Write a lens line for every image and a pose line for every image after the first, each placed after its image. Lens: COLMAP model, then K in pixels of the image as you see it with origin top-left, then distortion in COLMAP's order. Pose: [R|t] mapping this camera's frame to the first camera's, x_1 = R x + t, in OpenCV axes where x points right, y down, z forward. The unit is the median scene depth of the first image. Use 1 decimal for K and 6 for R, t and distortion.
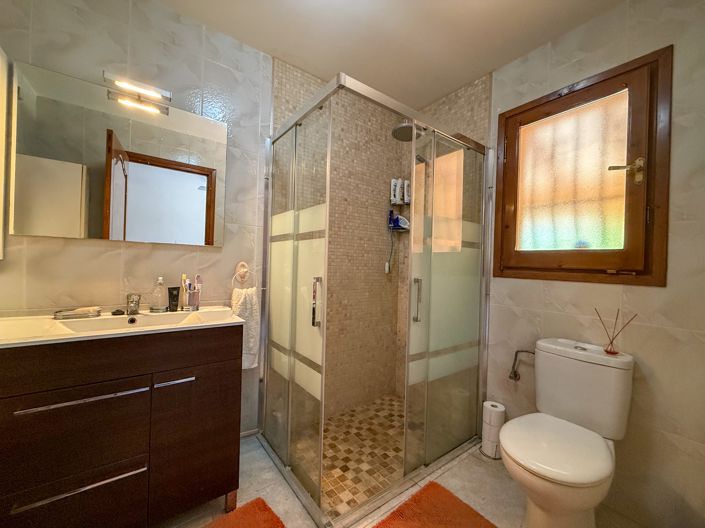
lens RADIAL K [[281.7, 0, 352.0], [0, 281.7, 263.3], [0, 0, 1]] dist [0.003414, 0.000014]
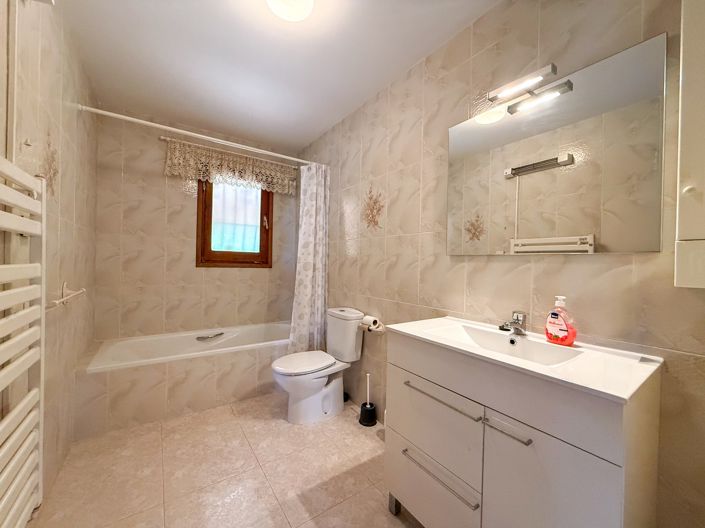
lens RADIAL K [[281.7, 0, 353.5], [0, 281.7, 265.3], [0, 0, 1]] dist [0.003414, 0.000014]
pose [[0.031187, -0.030347, 0.999053, -1.192685], [-0.023268, 0.999246, 0.031079, -0.033728], [-0.999243, -0.024216, 0.030457, 0.162816]]
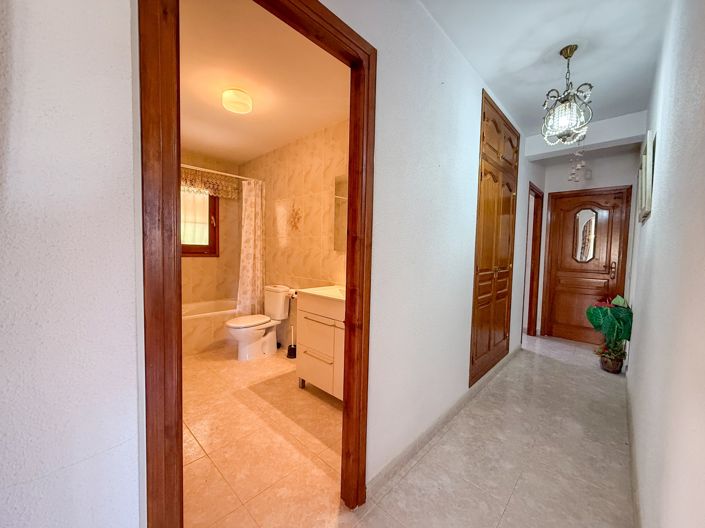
lens RADIAL K [[281.7, 0, 348.7], [0, 281.7, 265.0], [0, 0, 1]] dist [0.003414, 0.000014]
pose [[-0.157451, -0.077828, 0.984455, -1.959244], [-0.026748, 0.996860, 0.074530, -0.092880], [-0.987164, -0.014597, -0.159039, 0.044784]]
